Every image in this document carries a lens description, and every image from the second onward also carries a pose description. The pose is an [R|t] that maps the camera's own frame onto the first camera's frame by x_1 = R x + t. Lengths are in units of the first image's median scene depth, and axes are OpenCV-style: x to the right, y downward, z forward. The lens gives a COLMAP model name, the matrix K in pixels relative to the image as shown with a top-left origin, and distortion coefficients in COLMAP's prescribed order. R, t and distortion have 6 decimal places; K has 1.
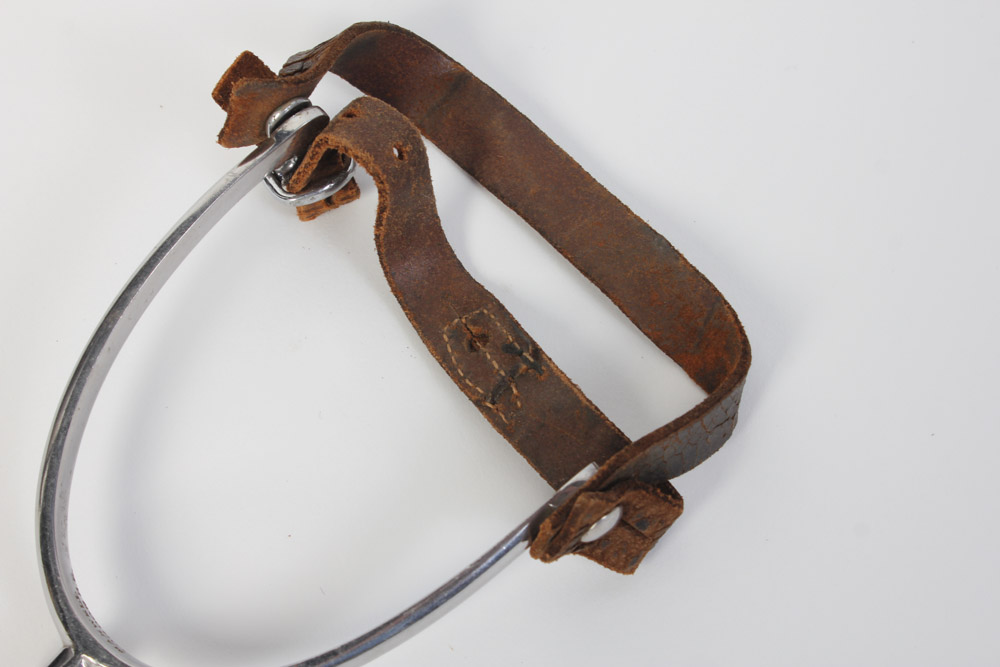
lens RADIAL K [[1996.8, 0, 500.0], [0, 1996.8, 333.5], [0, 0, 1]] dist [0.035673, 0.102014]
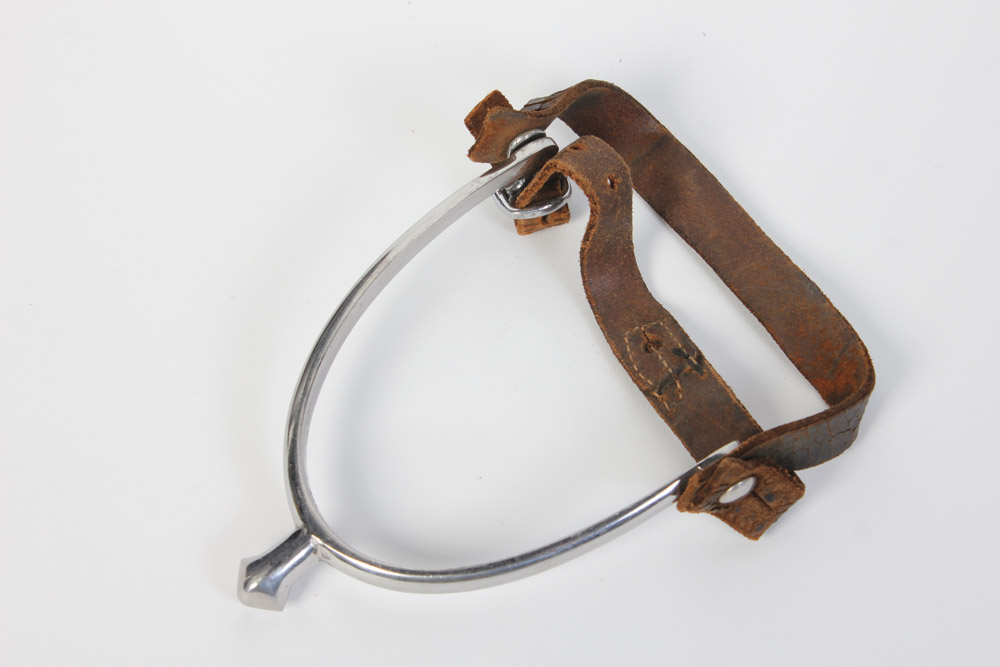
lens RADIAL K [[2531.4, 0, 500.0], [0, 2531.4, 333.5], [0, 0, 1]] dist [0.112386, 0.532005]
pose [[0.989911, 0.134969, -0.043129, -0.038130], [-0.138904, 0.984469, -0.107362, 0.178251], [0.027969, 0.112269, 0.993284, -0.547614]]
